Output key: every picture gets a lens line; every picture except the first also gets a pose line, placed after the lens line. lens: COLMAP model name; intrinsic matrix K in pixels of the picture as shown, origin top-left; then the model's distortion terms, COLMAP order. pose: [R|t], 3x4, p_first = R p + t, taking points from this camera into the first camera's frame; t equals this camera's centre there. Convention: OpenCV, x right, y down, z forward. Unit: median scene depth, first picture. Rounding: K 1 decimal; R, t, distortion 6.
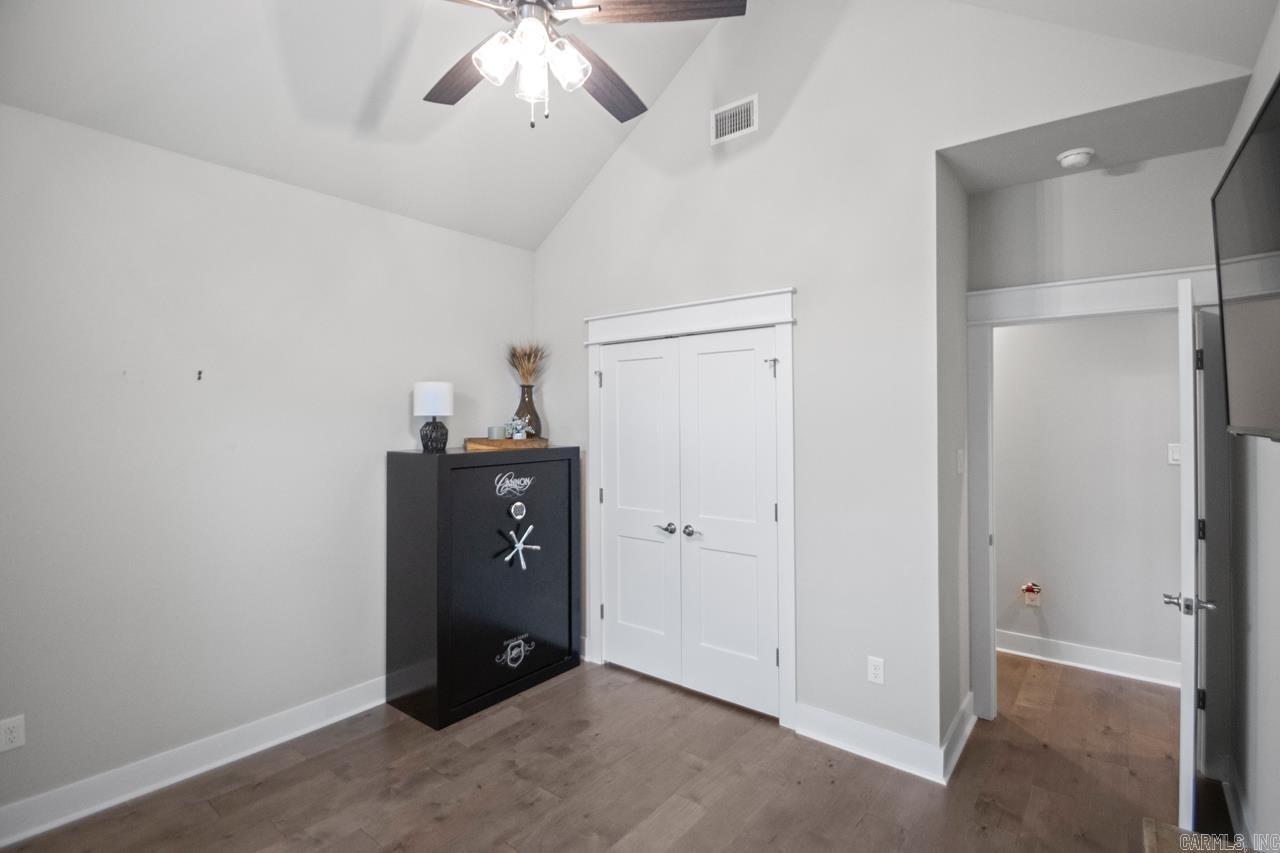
lens RADIAL K [[606.9, 0, 640.0], [0, 606.9, 426.5], [0, 0, 1]] dist [-0.000402, -0.000289]
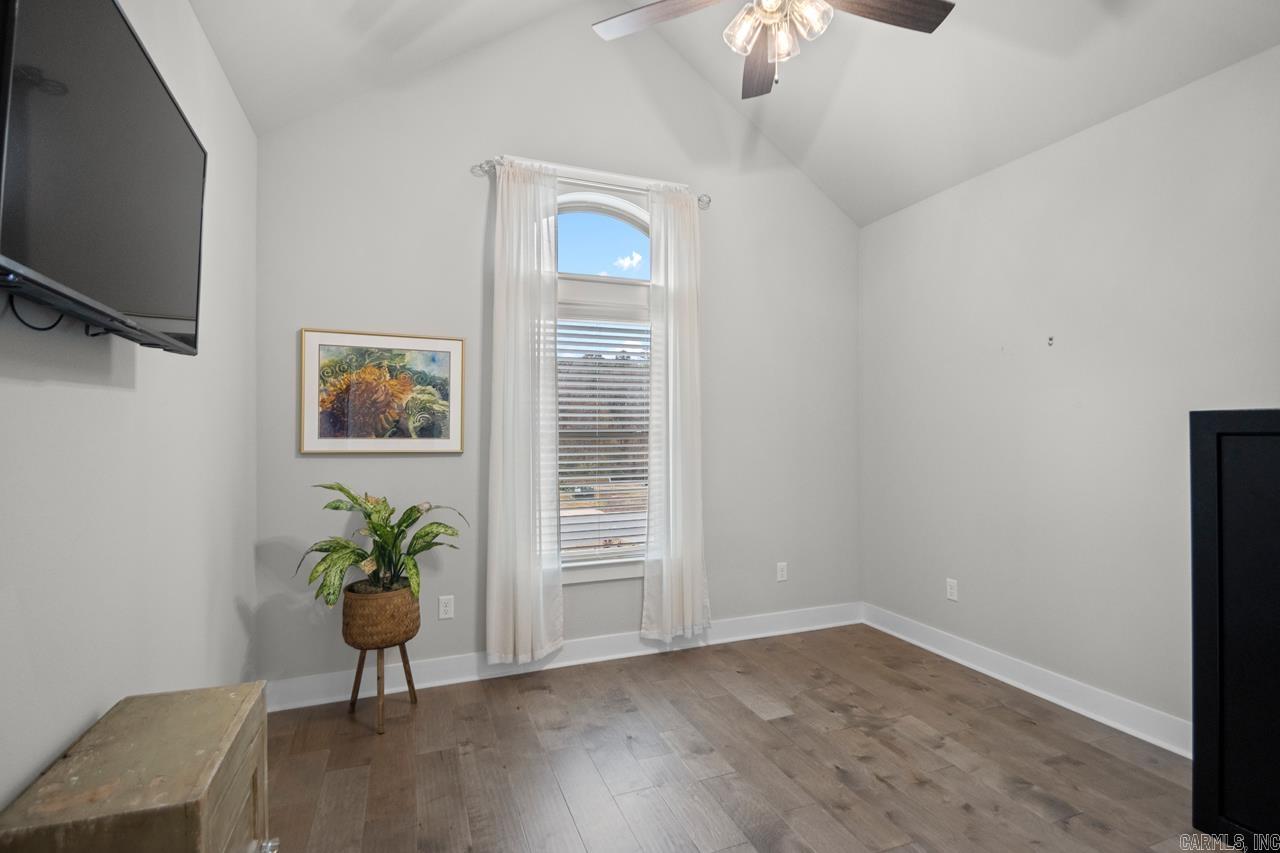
lens RADIAL K [[606.9, 0, 640.0], [0, 606.9, 426.5], [0, 0, 1]] dist [-0.000402, -0.000289]
pose [[-0.499820, -0.002994, -0.866124, 0.639156], [0.001008, 0.999991, -0.004039, 0.079434], [0.866129, -0.002892, -0.499813, 0.953450]]
